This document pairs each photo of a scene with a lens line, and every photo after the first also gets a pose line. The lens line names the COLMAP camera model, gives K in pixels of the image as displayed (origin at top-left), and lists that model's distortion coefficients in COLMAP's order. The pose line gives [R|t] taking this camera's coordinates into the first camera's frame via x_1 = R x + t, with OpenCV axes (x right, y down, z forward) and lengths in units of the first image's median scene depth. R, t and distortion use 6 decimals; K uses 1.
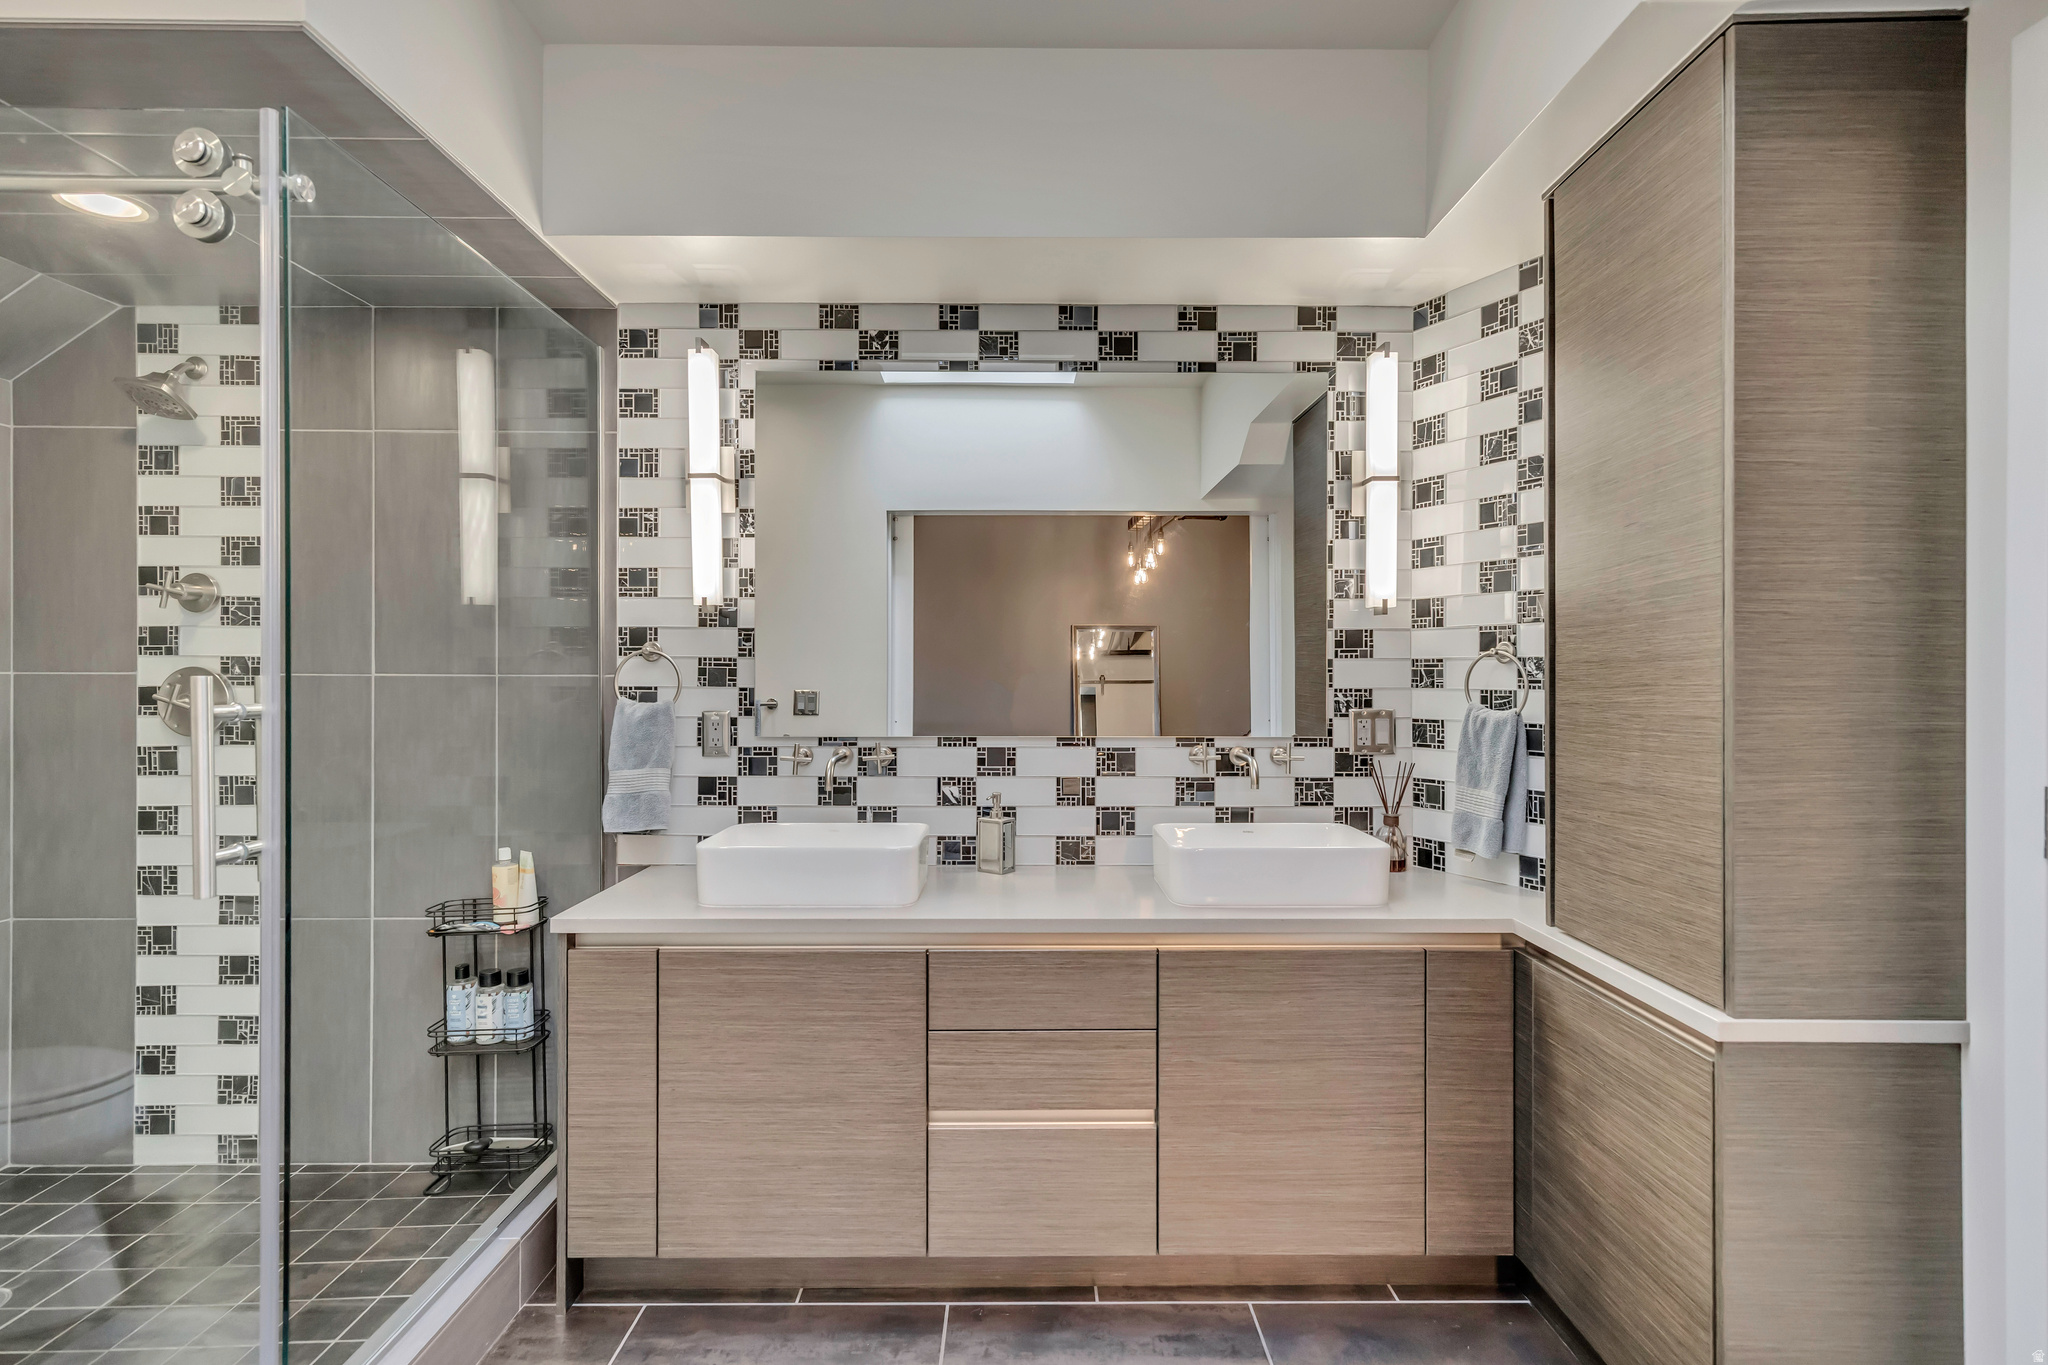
lens RADIAL K [[1043.0, 0, 1033.1], [0, 1043.0, 677.2], [0, 0, 1]] dist [0.011212, -0.001570]
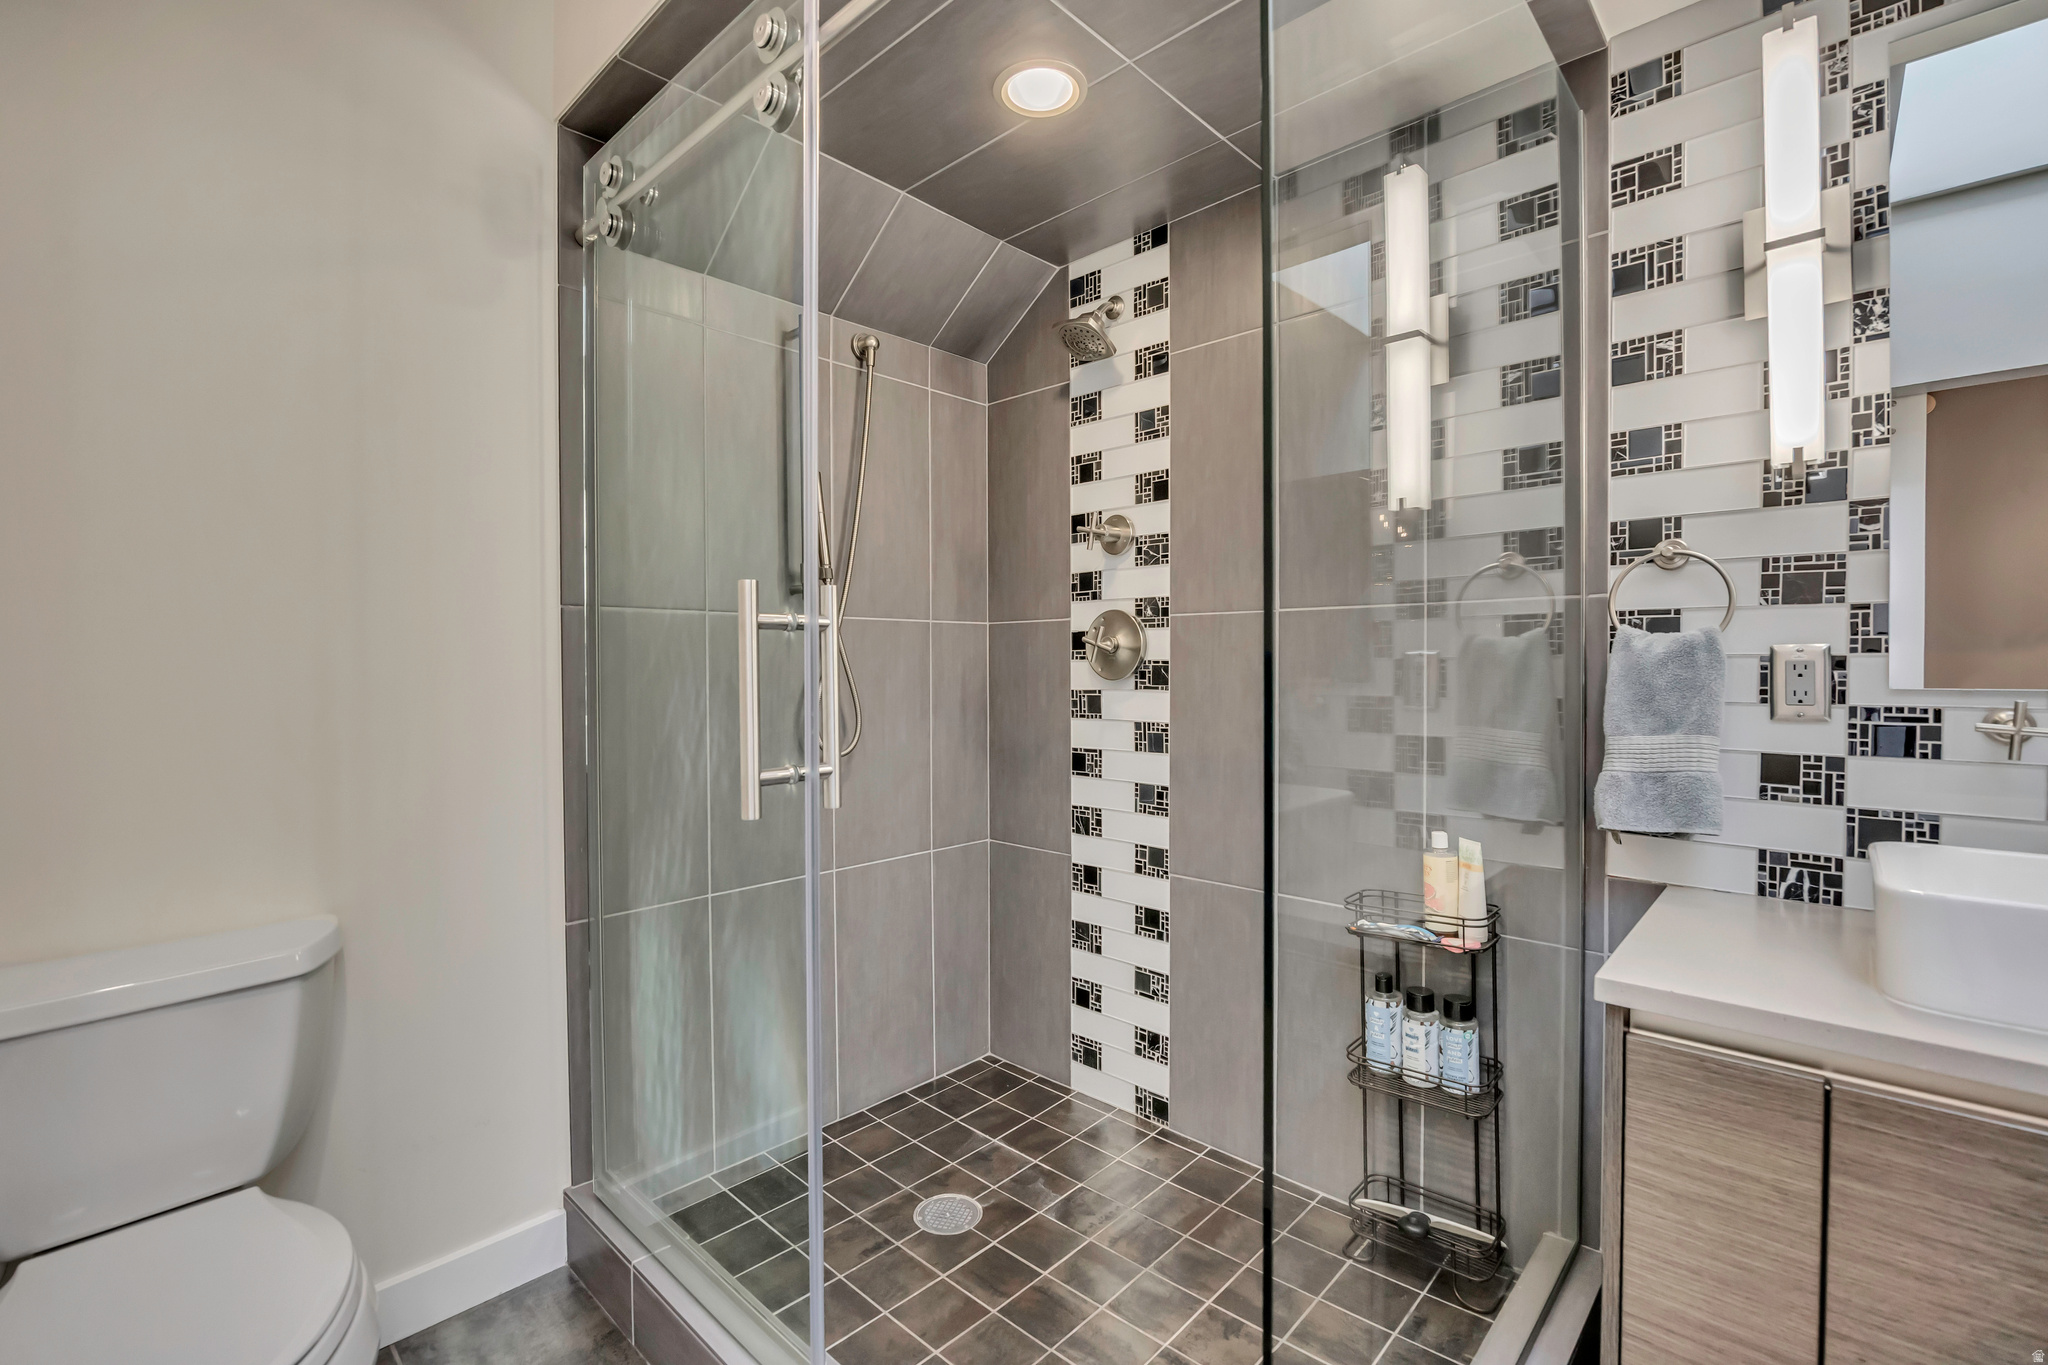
lens RADIAL K [[876.0, 0, 1035.9], [0, 876.0, 680.1], [0, 0, 1]] dist [-0.015393, 0.000020]
pose [[0.732172, 0.005967, -0.681093, -0.289378], [0.004024, 0.999906, 0.013085, 0.044622], [0.681108, -0.012322, 0.732080, 0.343416]]
